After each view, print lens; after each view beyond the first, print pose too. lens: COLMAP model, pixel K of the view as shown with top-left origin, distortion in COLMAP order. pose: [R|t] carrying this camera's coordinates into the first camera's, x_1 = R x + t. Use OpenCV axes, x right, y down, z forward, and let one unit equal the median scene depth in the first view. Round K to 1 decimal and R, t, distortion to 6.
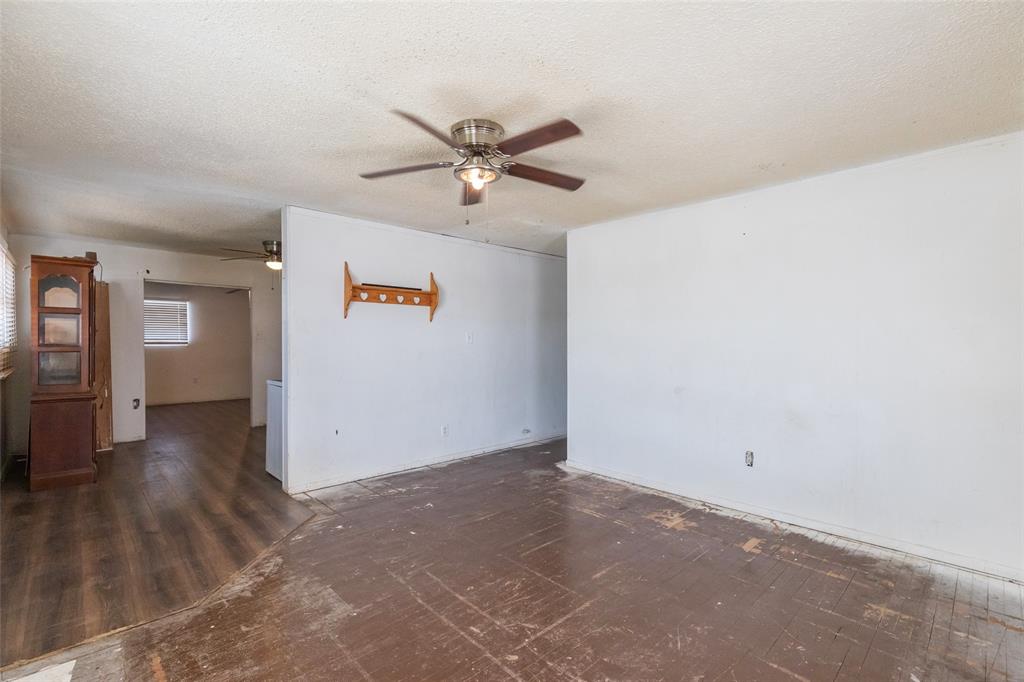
lens RADIAL K [[465.2, 0, 513.6], [0, 465.2, 337.5], [0, 0, 1]] dist [0.000790, -0.000125]
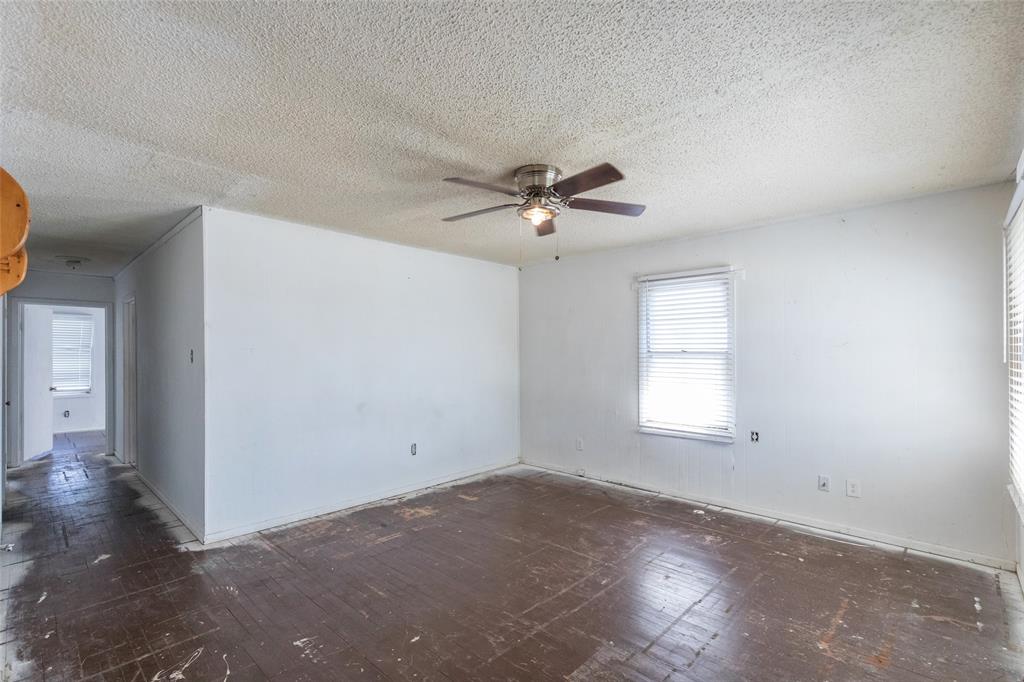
lens RADIAL K [[465.2, 0, 513.8], [0, 465.2, 347.9], [0, 0, 1]] dist [0.000790, -0.000125]
pose [[-0.047777, 0.009908, 0.998809, -0.821857], [0.003994, 0.999945, -0.009728, -0.011722], [-0.998850, 0.003524, -0.047814, 0.779549]]
